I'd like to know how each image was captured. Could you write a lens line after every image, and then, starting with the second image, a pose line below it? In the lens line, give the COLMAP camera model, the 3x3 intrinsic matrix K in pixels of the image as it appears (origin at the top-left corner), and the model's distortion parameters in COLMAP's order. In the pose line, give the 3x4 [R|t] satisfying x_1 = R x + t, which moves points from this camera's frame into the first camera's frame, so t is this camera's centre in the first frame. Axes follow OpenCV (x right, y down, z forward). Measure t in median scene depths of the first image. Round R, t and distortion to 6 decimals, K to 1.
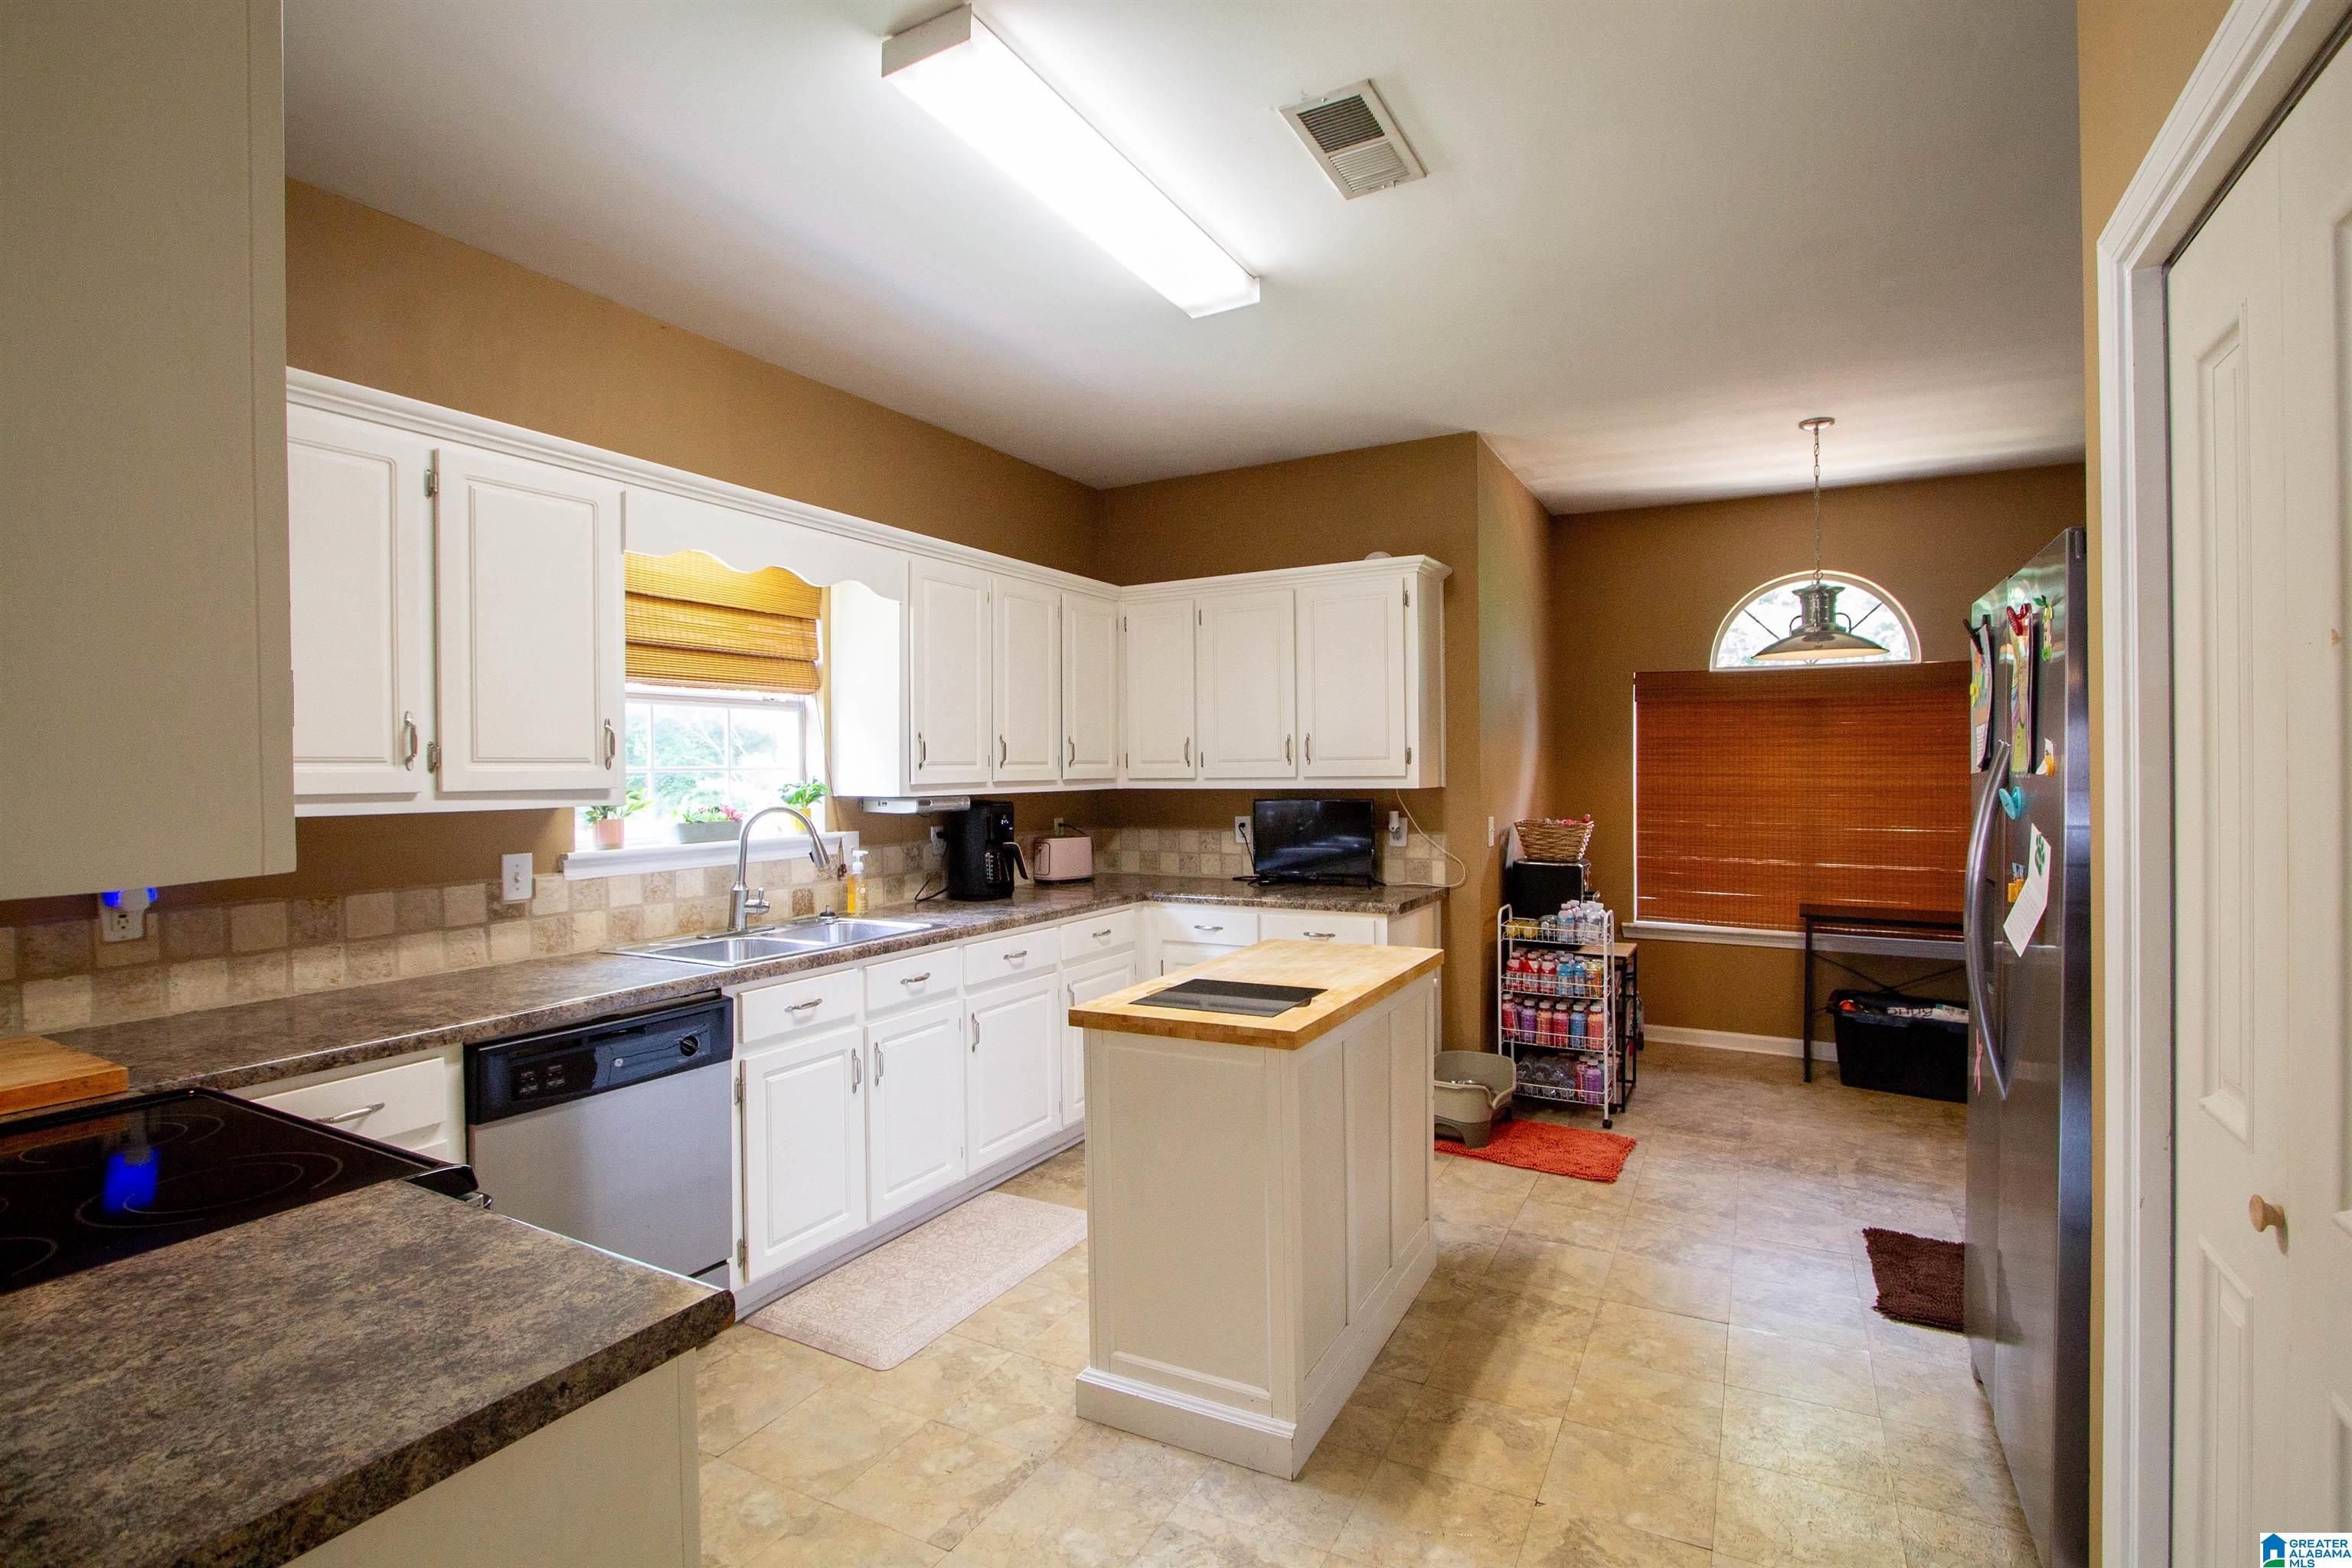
lens RADIAL K [[1106.3, 0, 1184.2], [0, 1106.3, 782.4], [0, 0, 1]] dist [-0.021125, 0.002738]
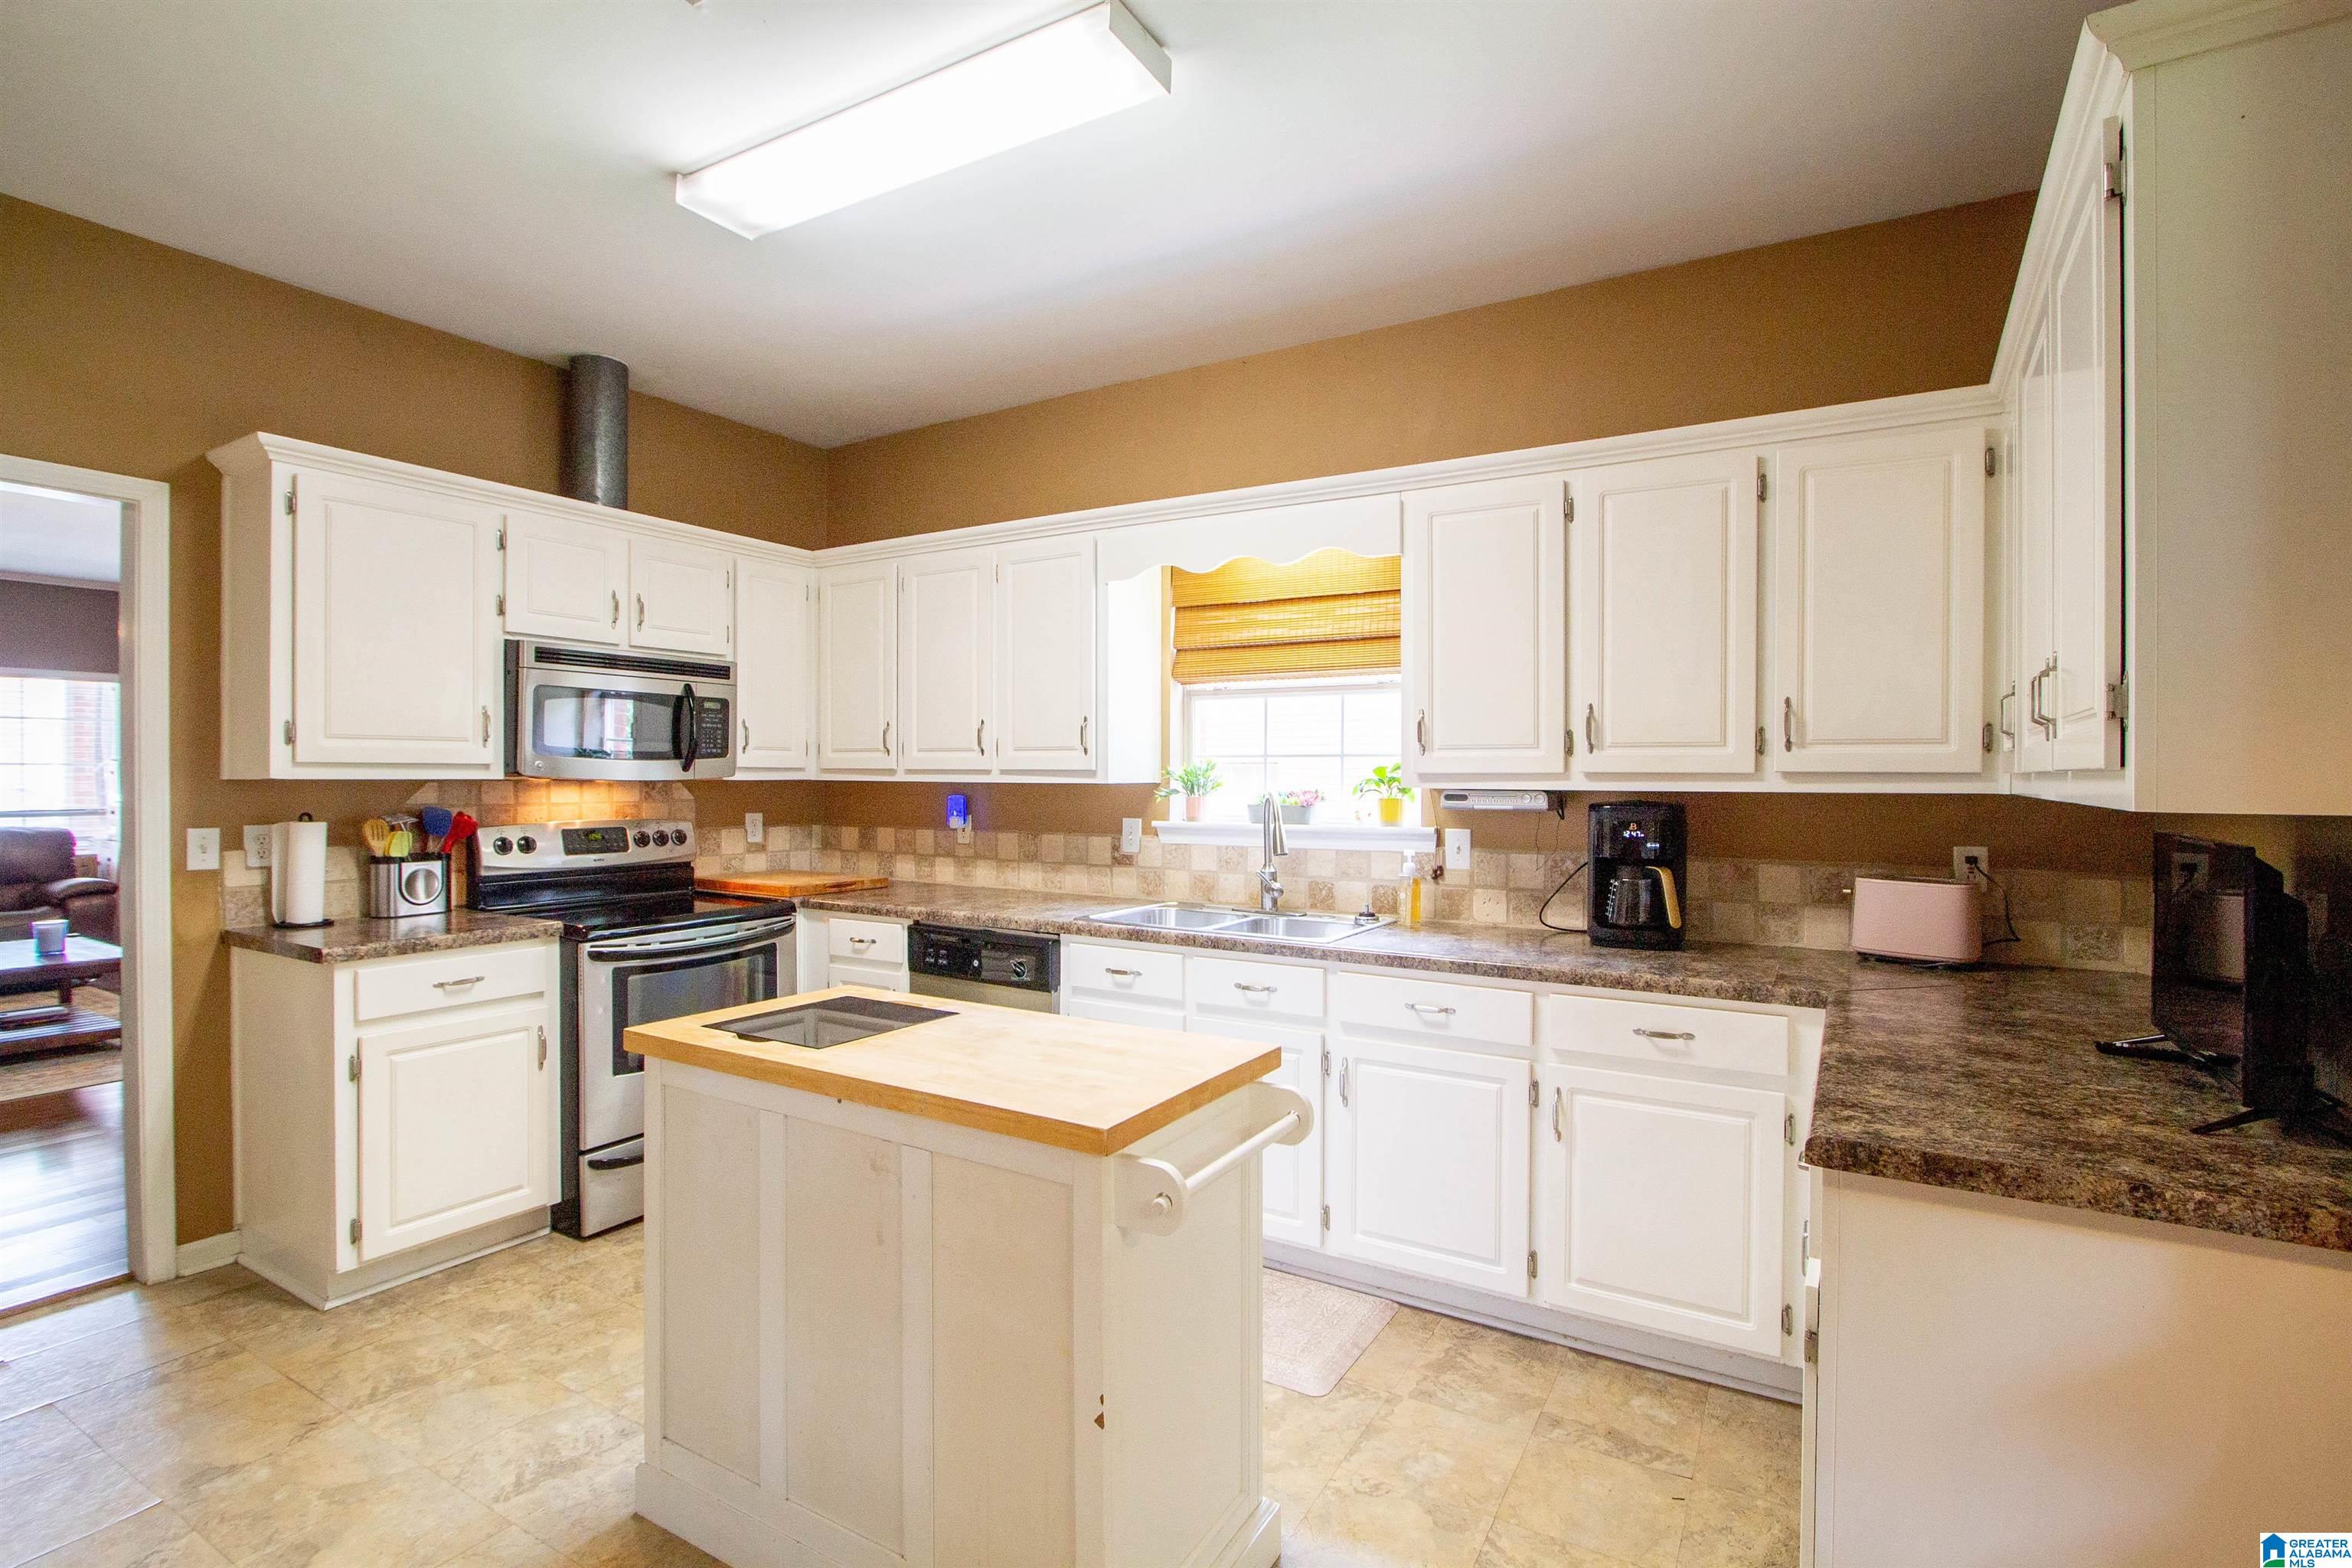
lens RADIAL K [[1106.3, 0, 1188.9], [0, 1106.3, 774.2], [0, 0, 1]] dist [-0.021125, 0.002738]
pose [[-0.041879, 0.019377, -0.998935, 0.755154], [-0.008201, 0.999772, 0.019737, -0.016799], [0.999089, 0.009019, -0.041711, 1.130514]]
